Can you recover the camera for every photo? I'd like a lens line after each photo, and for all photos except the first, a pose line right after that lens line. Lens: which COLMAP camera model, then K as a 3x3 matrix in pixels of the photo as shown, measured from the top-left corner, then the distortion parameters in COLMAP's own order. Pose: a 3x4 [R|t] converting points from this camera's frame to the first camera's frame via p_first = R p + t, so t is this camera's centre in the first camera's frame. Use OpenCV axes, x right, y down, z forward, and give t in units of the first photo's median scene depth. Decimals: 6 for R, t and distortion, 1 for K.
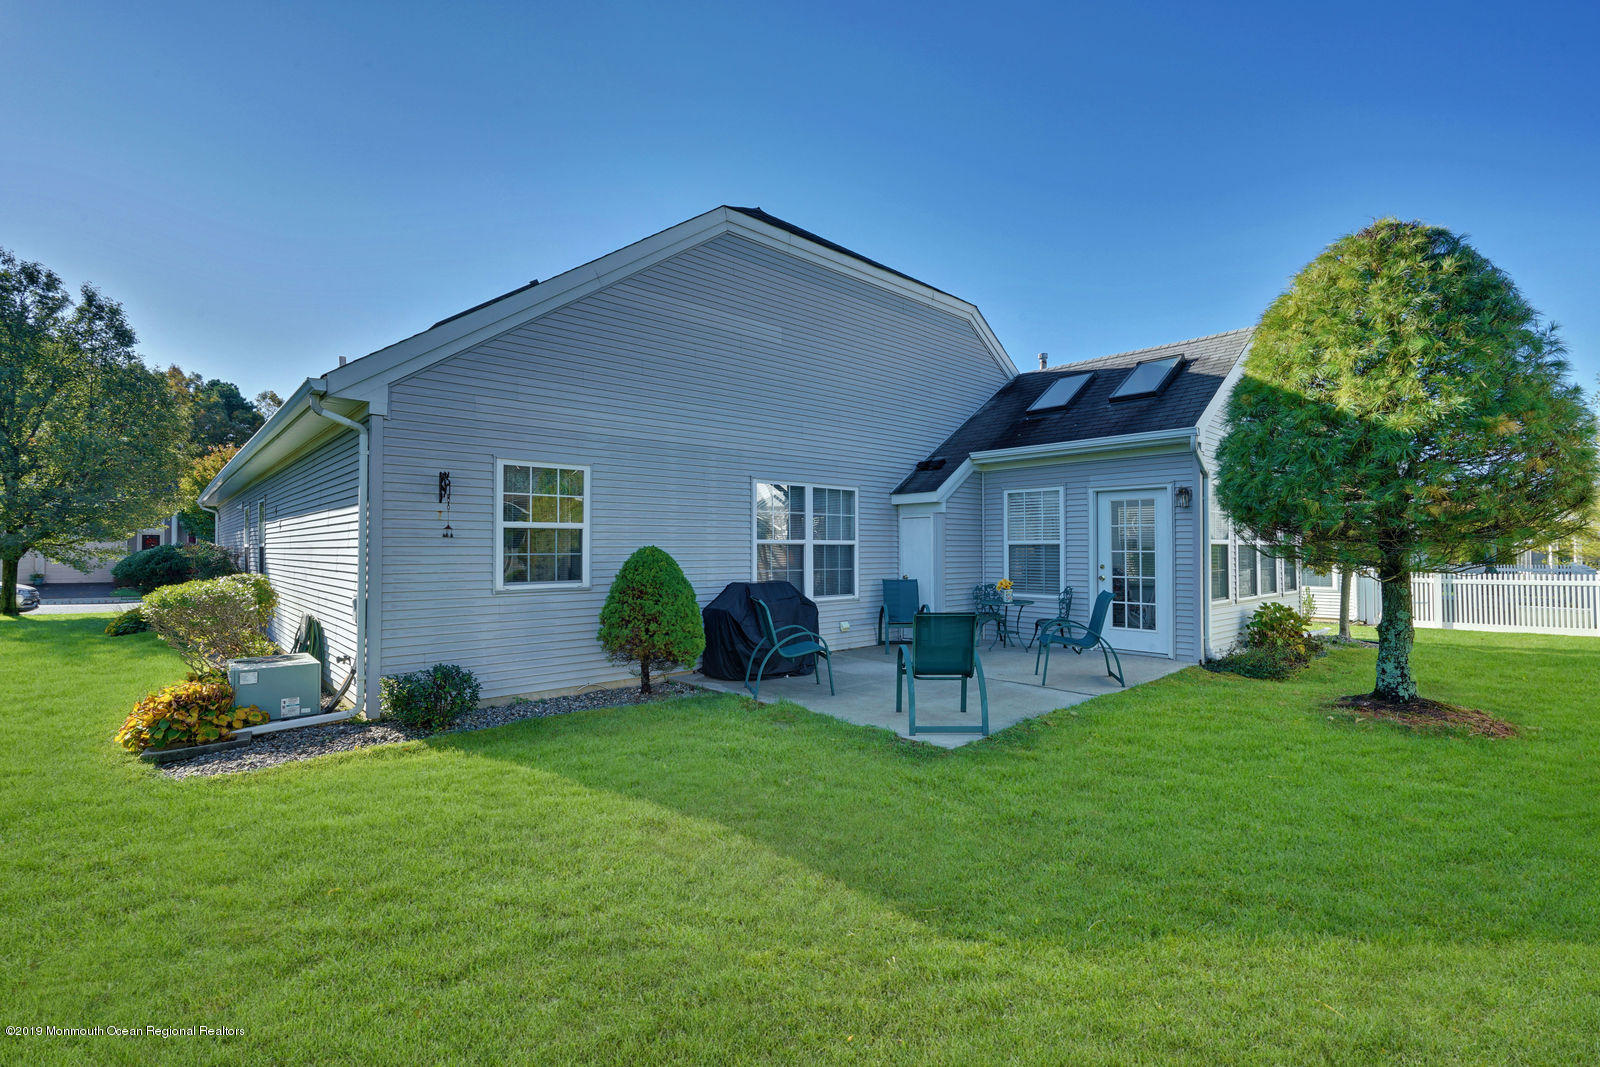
lens RADIAL K [[718.9, 0, 801.7], [0, 718.9, 534.6], [0, 0, 1]] dist [-0.002124, 0.000102]
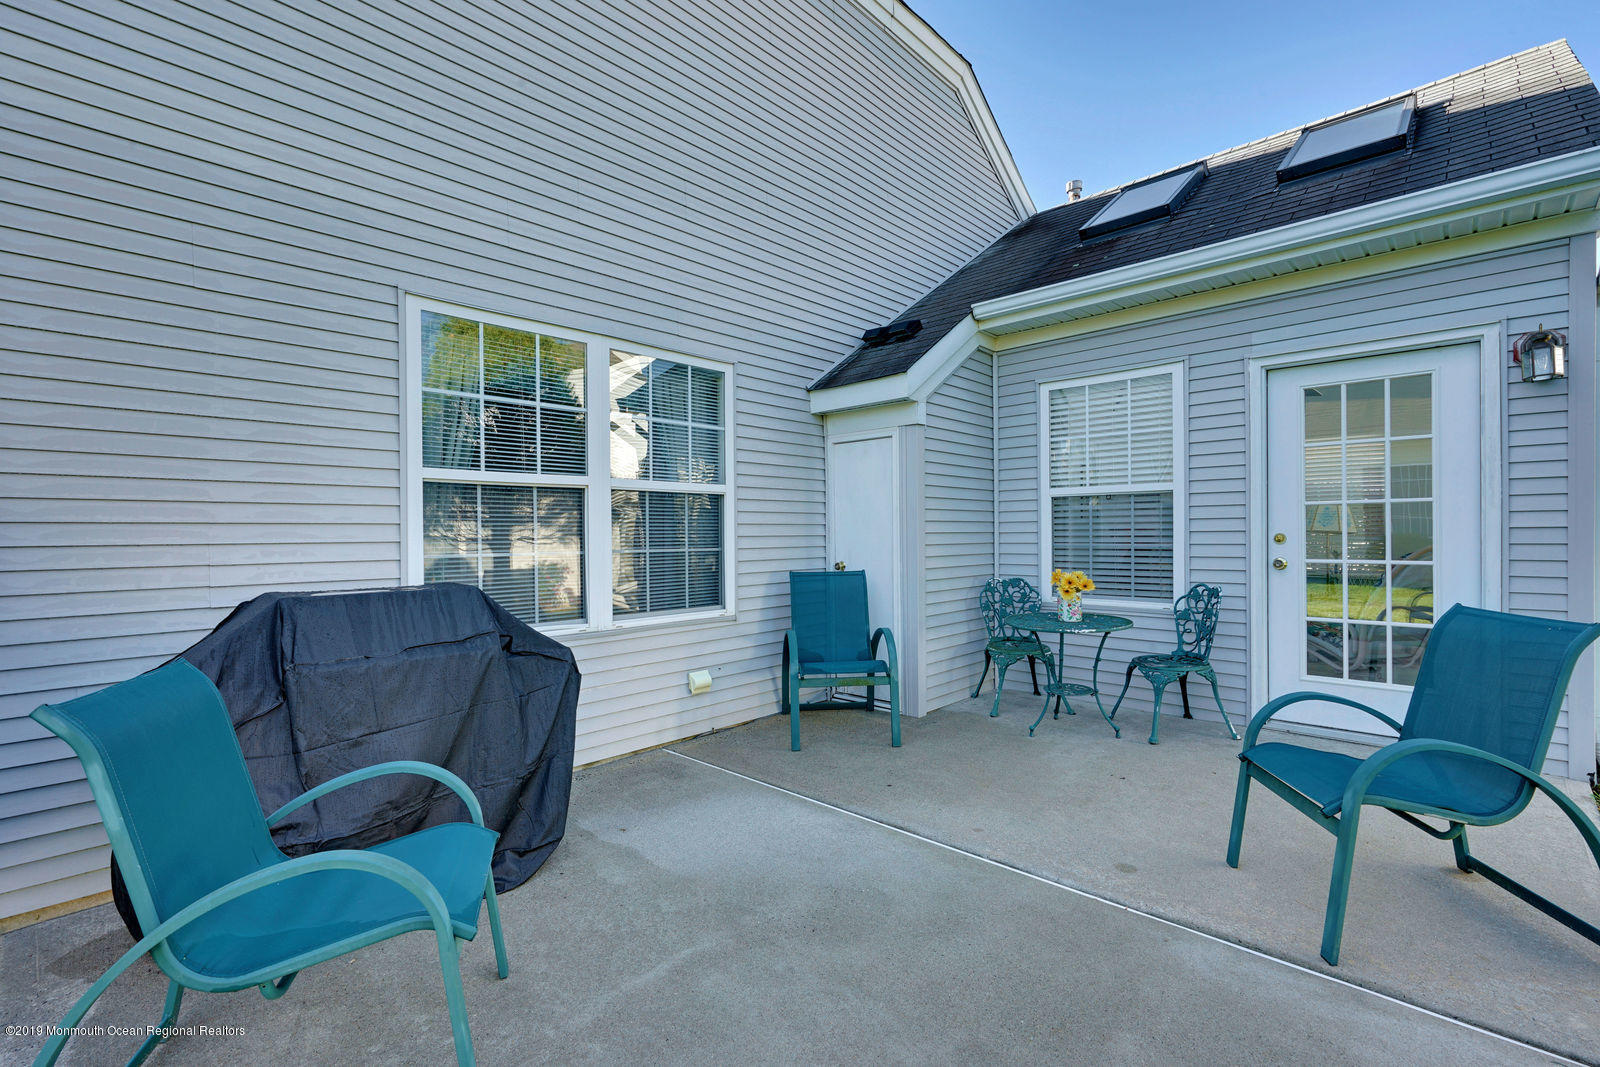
lens RADIAL K [[718.9, 0, 793.2], [0, 718.9, 536.8], [0, 0, 1]] dist [-0.002124, 0.000102]
pose [[0.997728, -0.006900, 0.067014, 0.085227], [0.005576, 0.999786, 0.019916, 0.031570], [-0.067137, -0.019497, 0.997553, 0.551641]]
